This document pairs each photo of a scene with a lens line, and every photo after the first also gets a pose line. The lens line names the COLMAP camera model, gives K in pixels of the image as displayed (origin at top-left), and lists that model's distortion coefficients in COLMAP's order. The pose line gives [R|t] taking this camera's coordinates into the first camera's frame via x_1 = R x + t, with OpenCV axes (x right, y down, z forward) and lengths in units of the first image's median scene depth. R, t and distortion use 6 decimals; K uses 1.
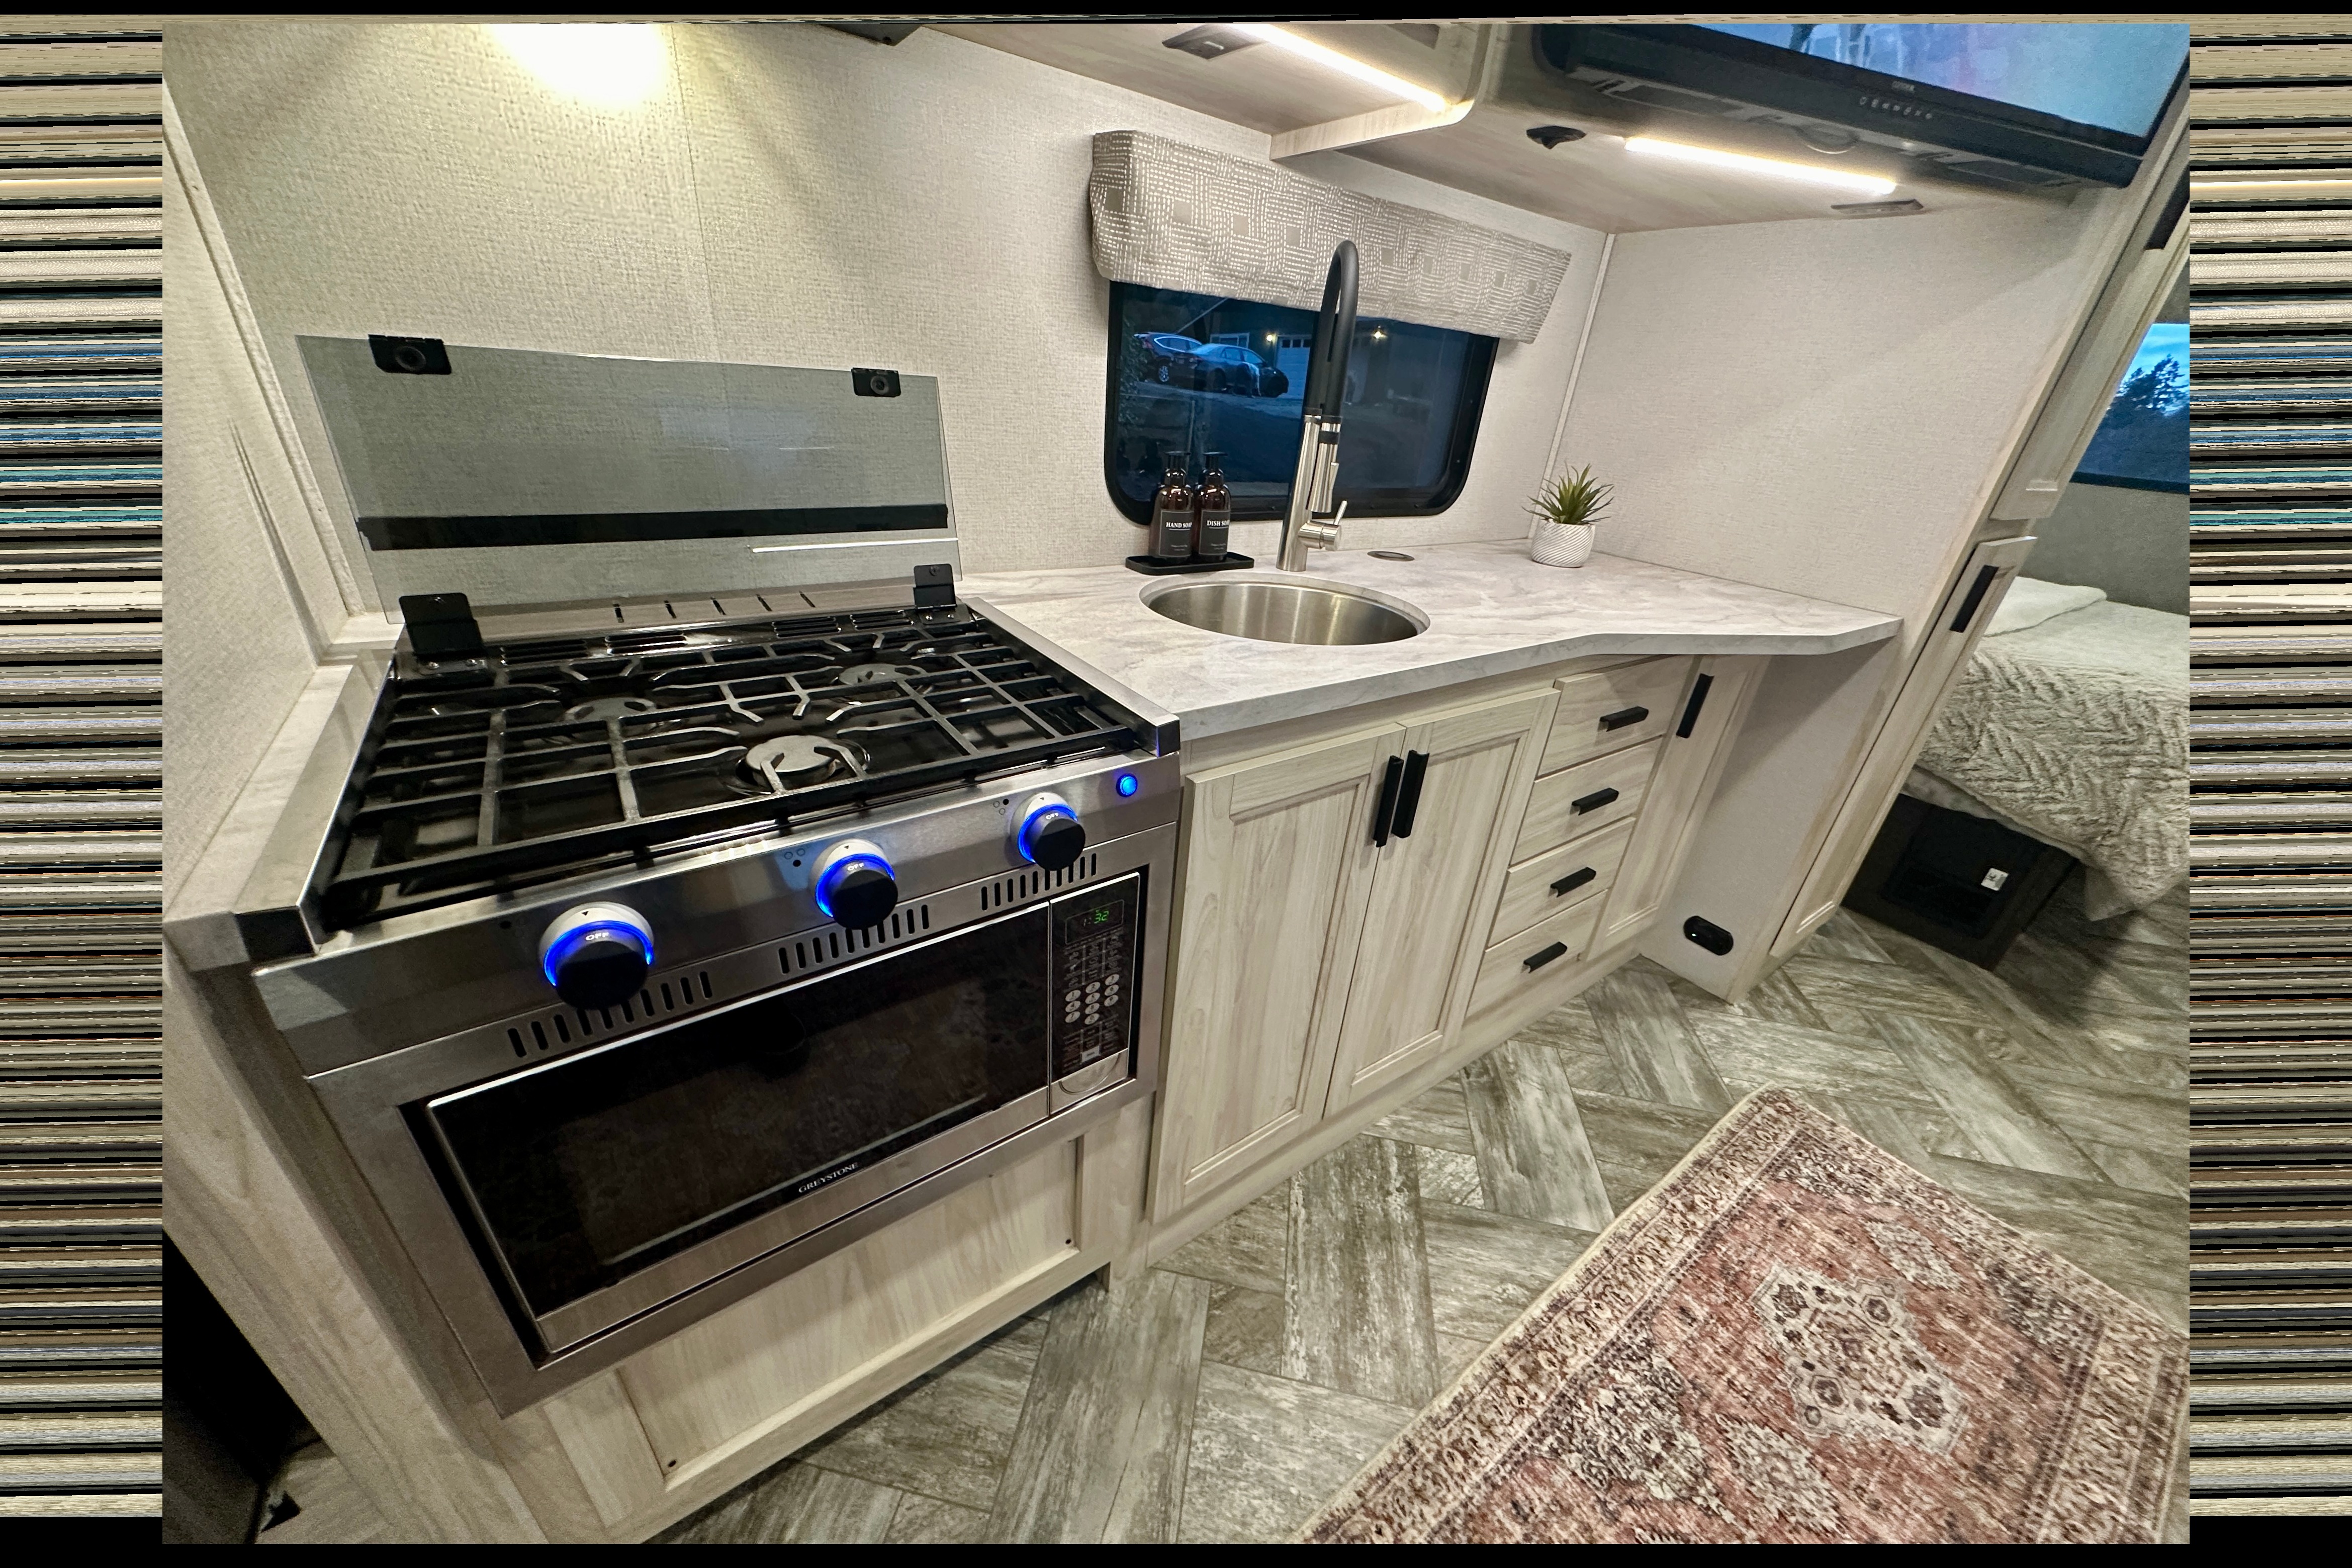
lens RADIAL K [[807.9, 0, 1176.2], [0, 807.9, 782.5], [0, 0, 1]] dist [-0.001135, 0.000077]
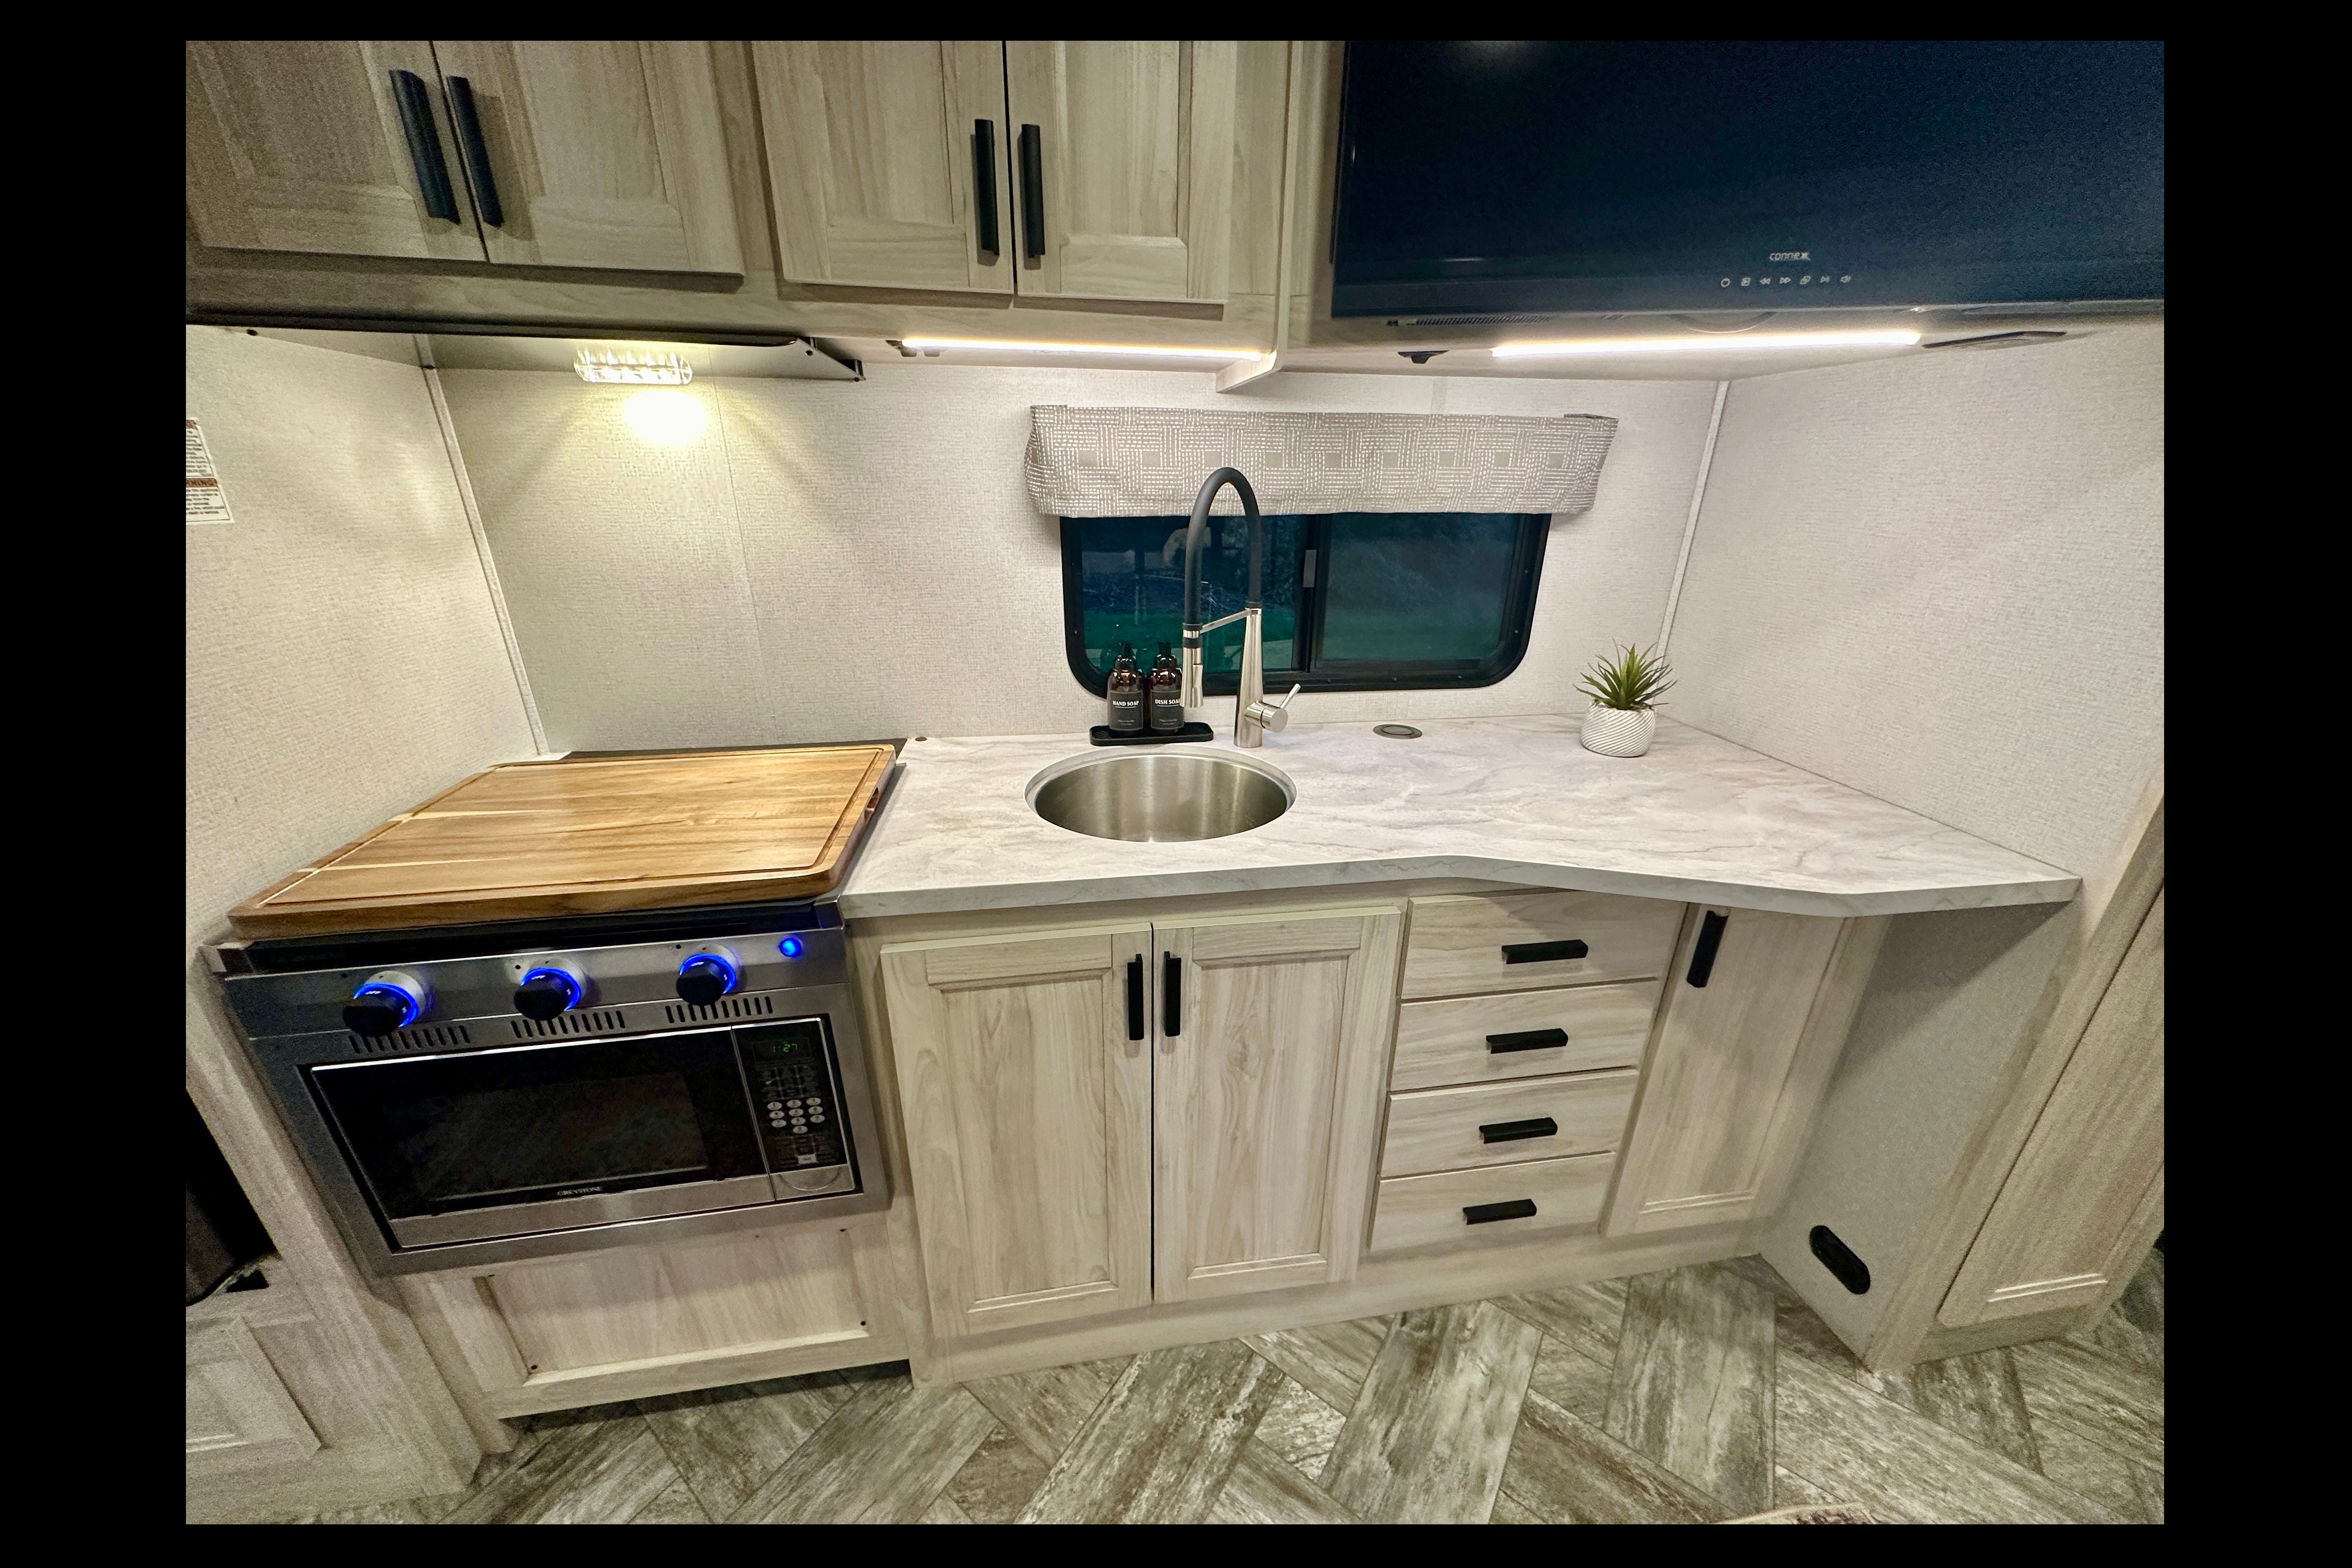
lens RADIAL K [[791.1, 0, 1173.4], [0, 791.1, 783.5], [0, 0, 1]] dist [0.000001, 0.000069]
pose [[0.895404, 0.095142, -0.434971, 0.555747], [-0.143433, 0.986462, -0.079492, -0.133572], [0.421520, 0.133567, 0.896929, 0.061626]]
